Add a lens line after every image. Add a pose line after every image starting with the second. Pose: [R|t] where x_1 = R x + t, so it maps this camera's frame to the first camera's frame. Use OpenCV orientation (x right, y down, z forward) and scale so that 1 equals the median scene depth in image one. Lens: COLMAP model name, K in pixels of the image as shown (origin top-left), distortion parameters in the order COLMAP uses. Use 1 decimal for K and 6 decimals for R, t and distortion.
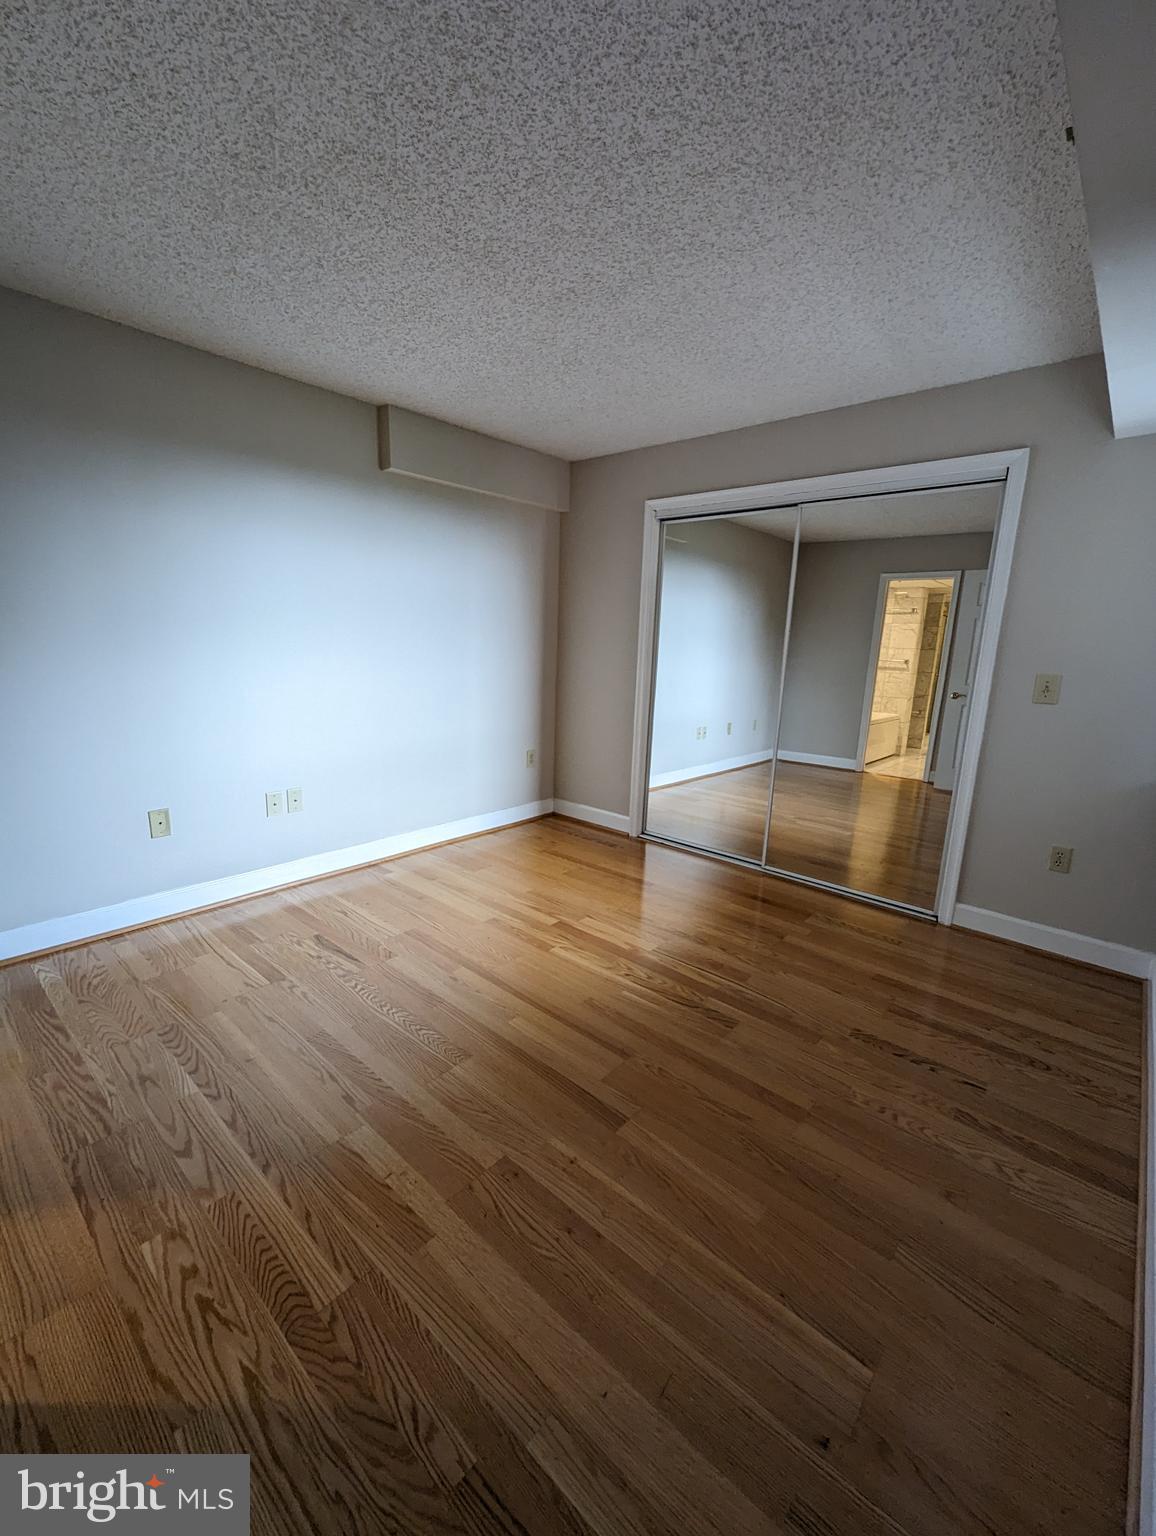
lens RADIAL K [[637.8, 0, 569.0], [0, 637.8, 769.3], [0, 0, 1]] dist [0.000675, 0.001030]
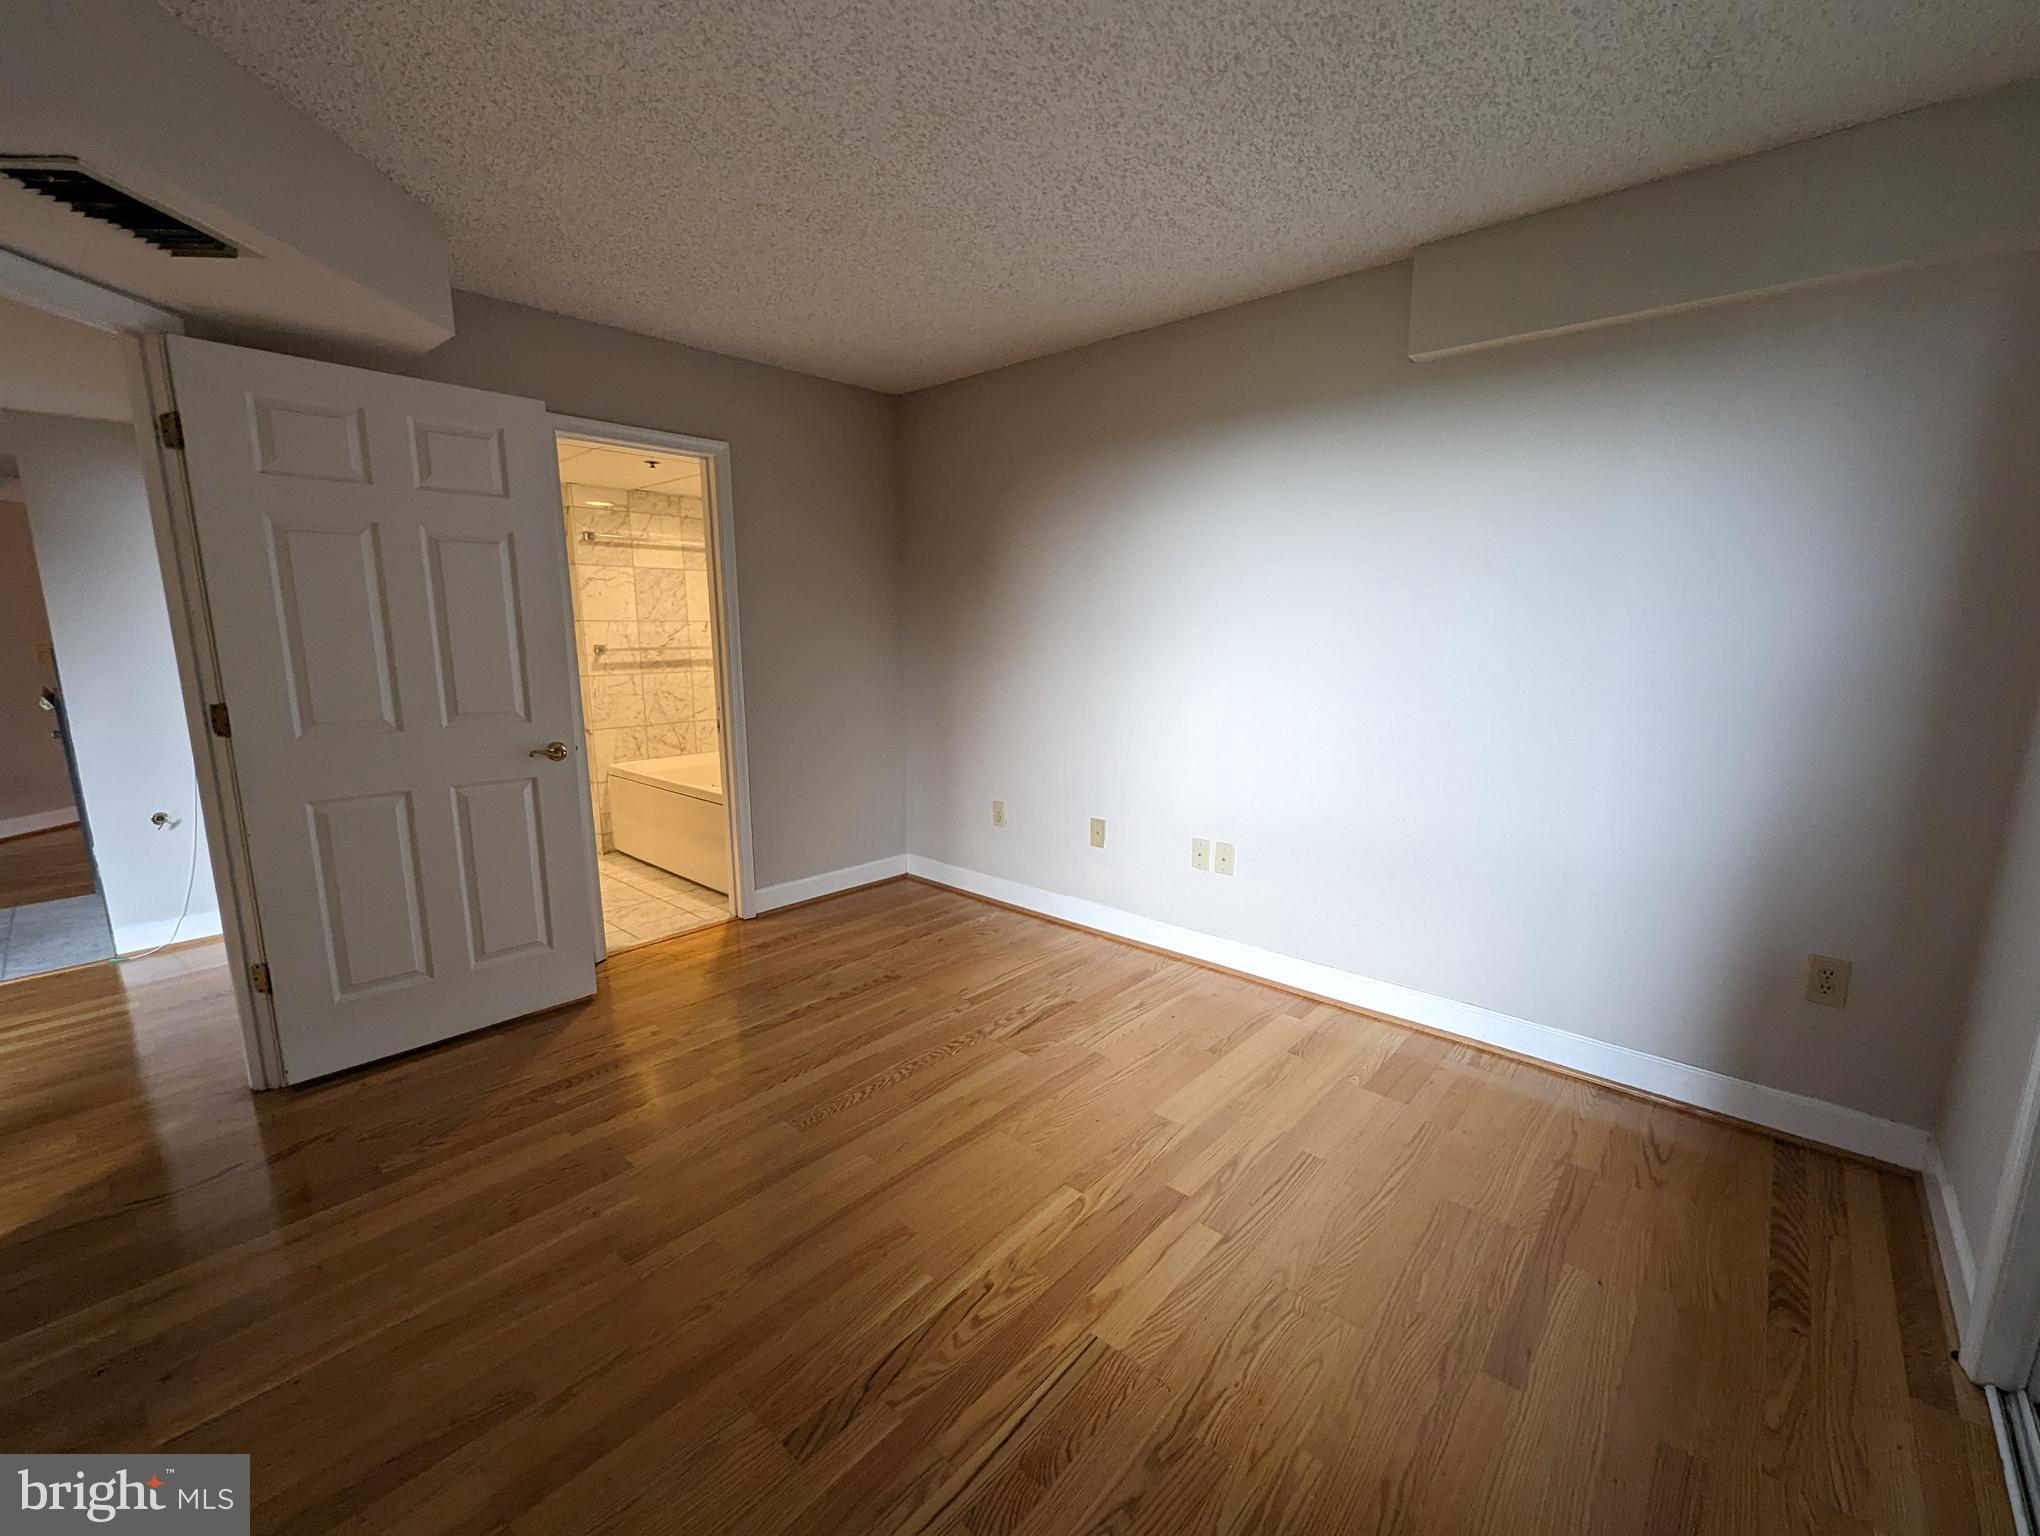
lens RADIAL K [[847.1, 0, 1018.8], [0, 847.1, 779.4], [0, 0, 1]] dist [0.000675, 0.001030]
pose [[0.003003, 0.155024, -0.987906, 0.859424], [-0.206204, 0.966775, 0.151082, -0.225353], [0.978504, 0.203257, 0.034870, 1.111745]]
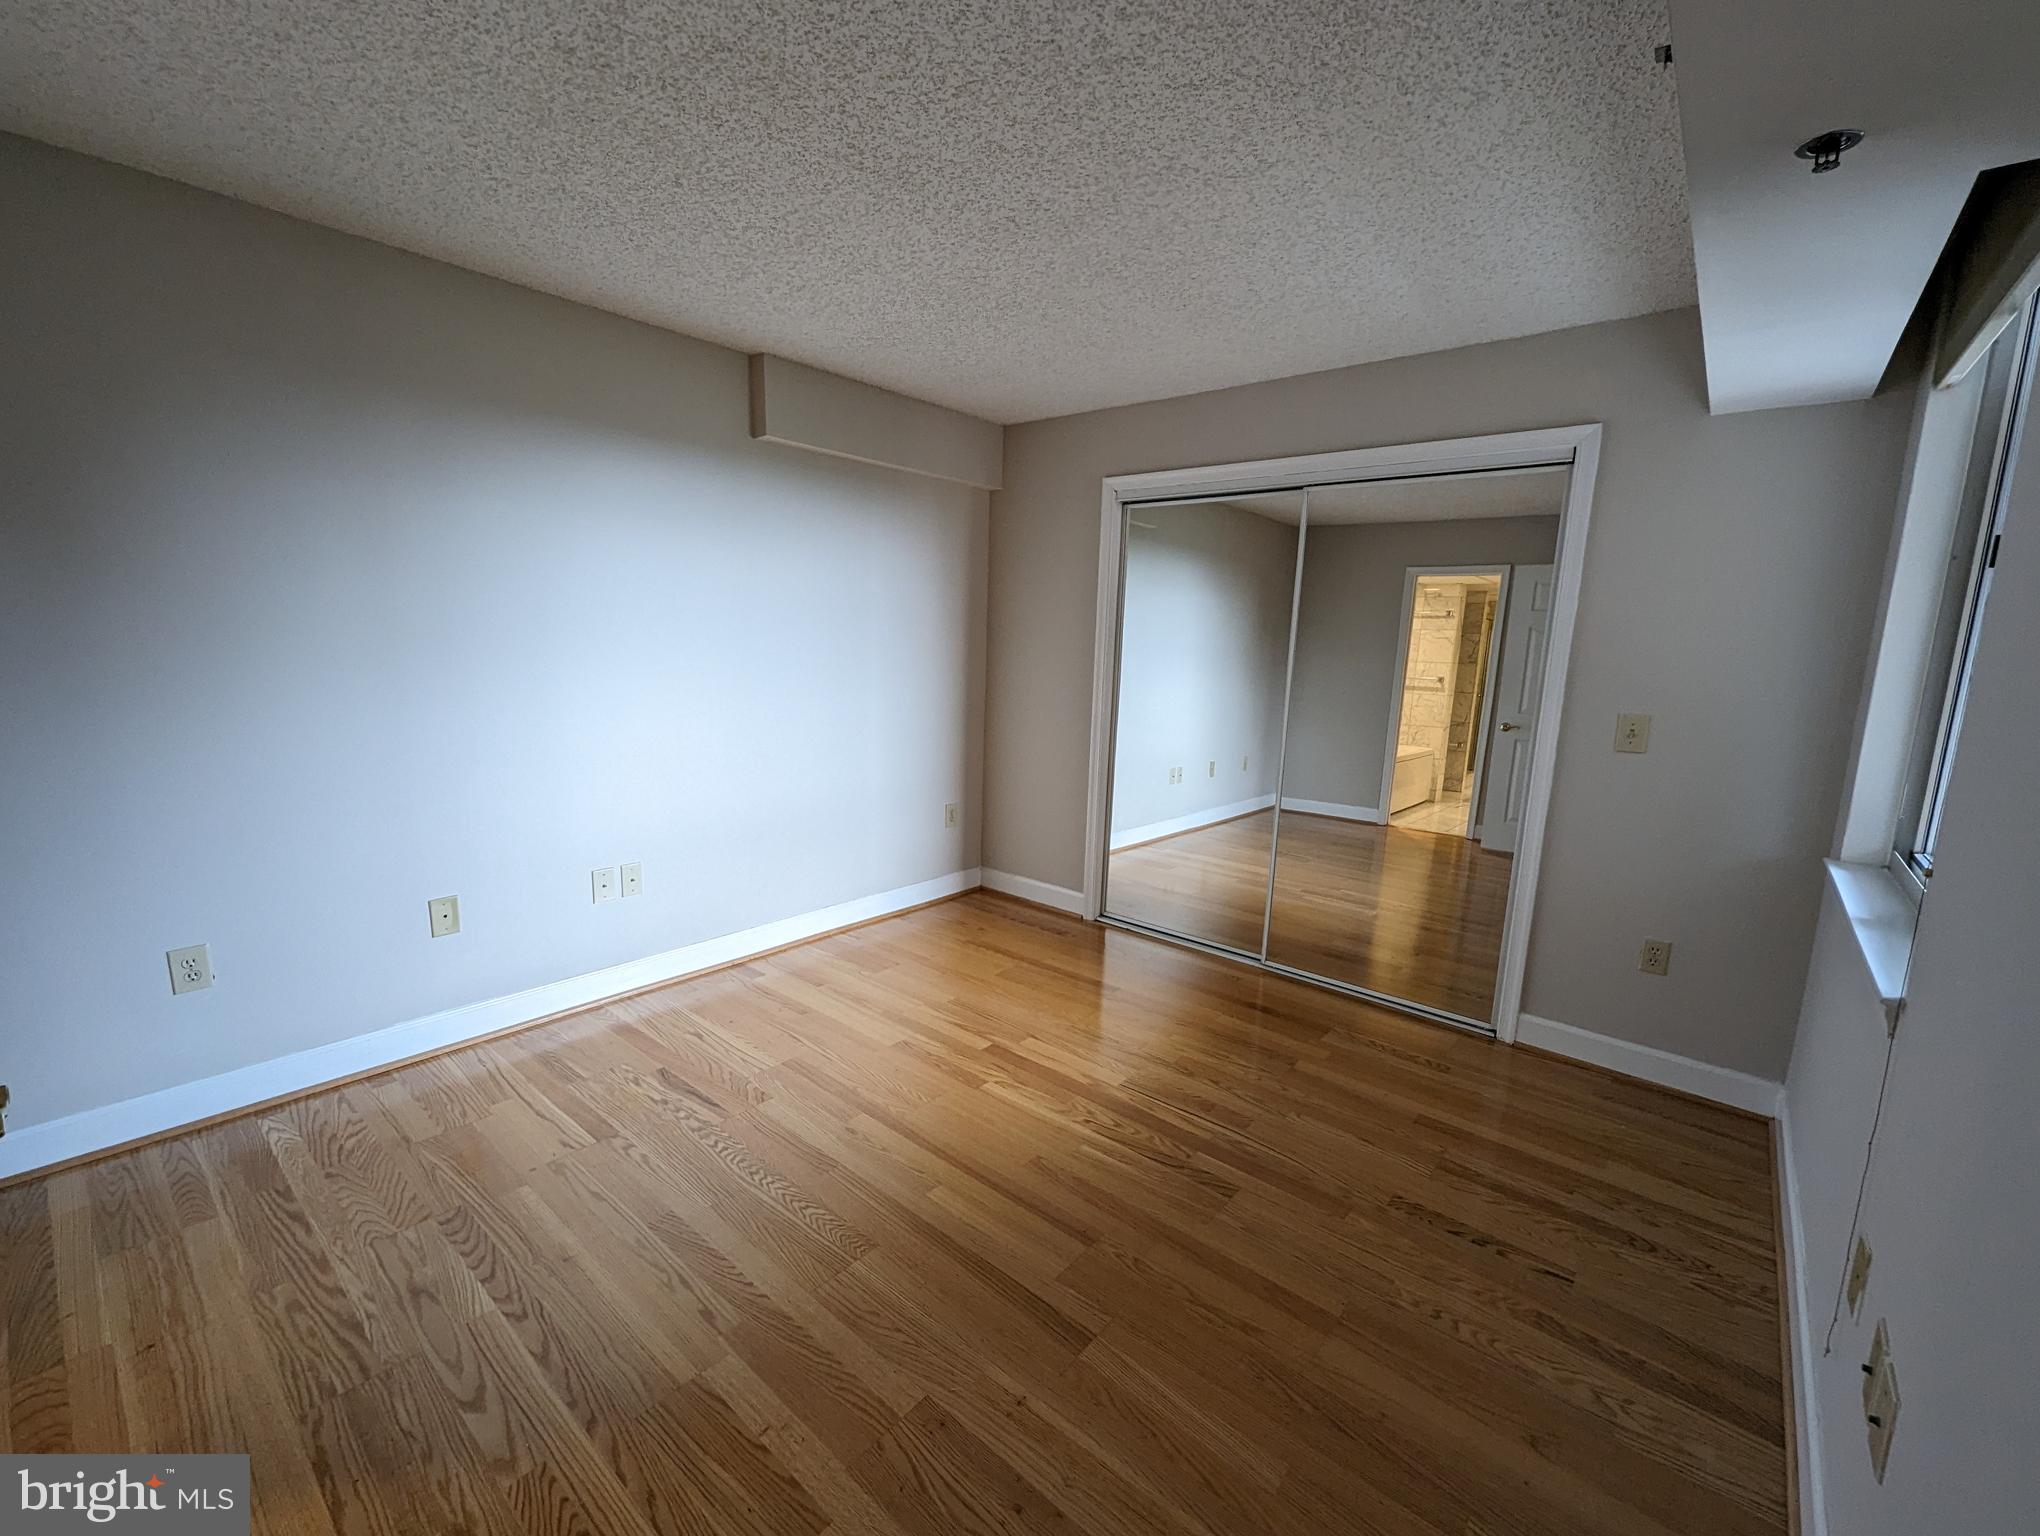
lens RADIAL K [[847.1, 0, 1018.8], [0, 847.1, 779.4], [0, 0, 1]] dist [0.000675, 0.001030]
pose [[0.999585, -0.002550, 0.028701, -0.017882], [0.003552, 0.999385, -0.034896, -0.047600], [-0.028594, 0.034983, 0.998979, 0.011985]]
